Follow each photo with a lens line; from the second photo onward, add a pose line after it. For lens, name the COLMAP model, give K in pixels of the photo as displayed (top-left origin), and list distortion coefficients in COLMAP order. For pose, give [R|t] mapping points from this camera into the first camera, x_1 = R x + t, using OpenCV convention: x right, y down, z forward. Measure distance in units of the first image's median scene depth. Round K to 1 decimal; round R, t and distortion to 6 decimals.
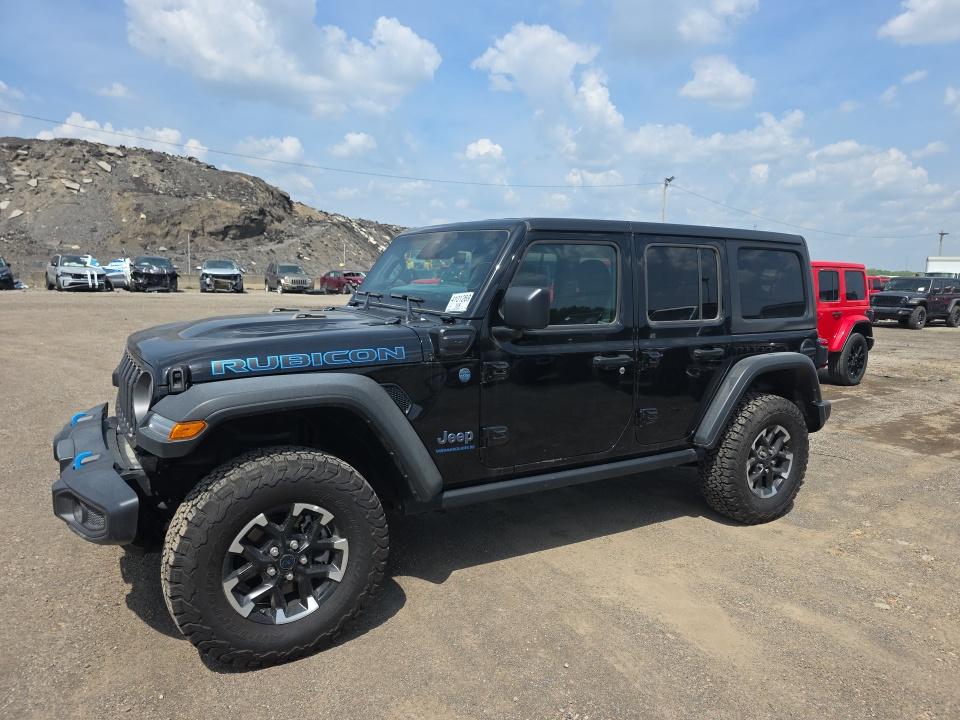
lens RADIAL K [[632.9, 0, 481.9], [0, 632.9, 361.5], [0, 0, 1]] dist [0.061754, -0.053777]
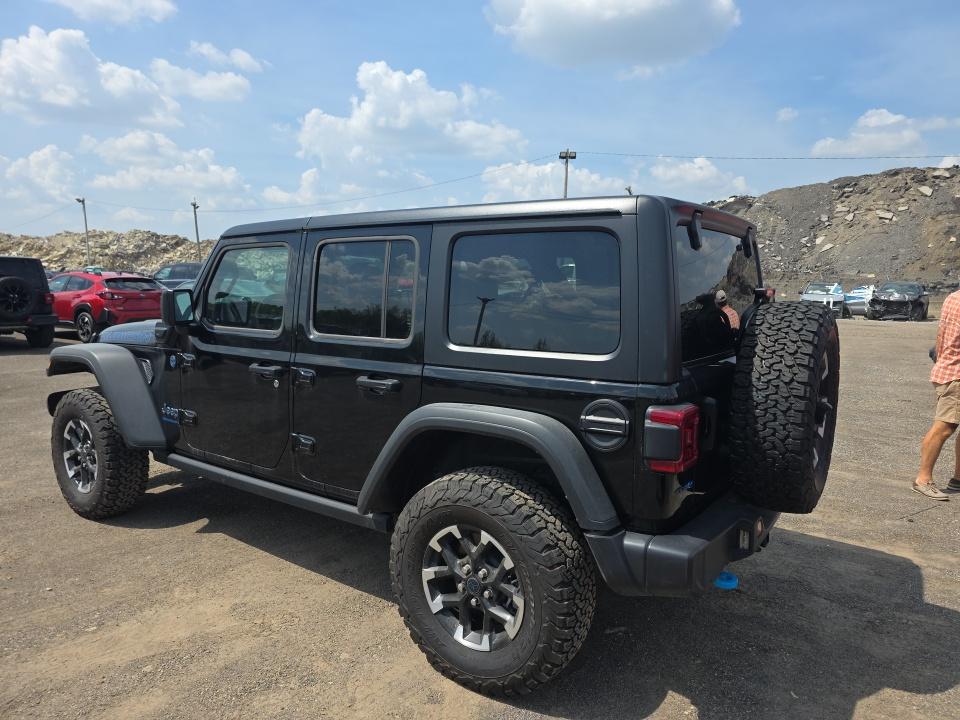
lens RADIAL K [[632.9, 0, 481.9], [0, 632.9, 361.5], [0, 0, 1]] dist [0.061754, -0.053777]
pose [[0.408302, 0.089878, -0.908411, 1.305405], [-0.130514, 0.990665, 0.039354, -0.102392], [0.903468, 0.102492, 0.416221, 0.991000]]
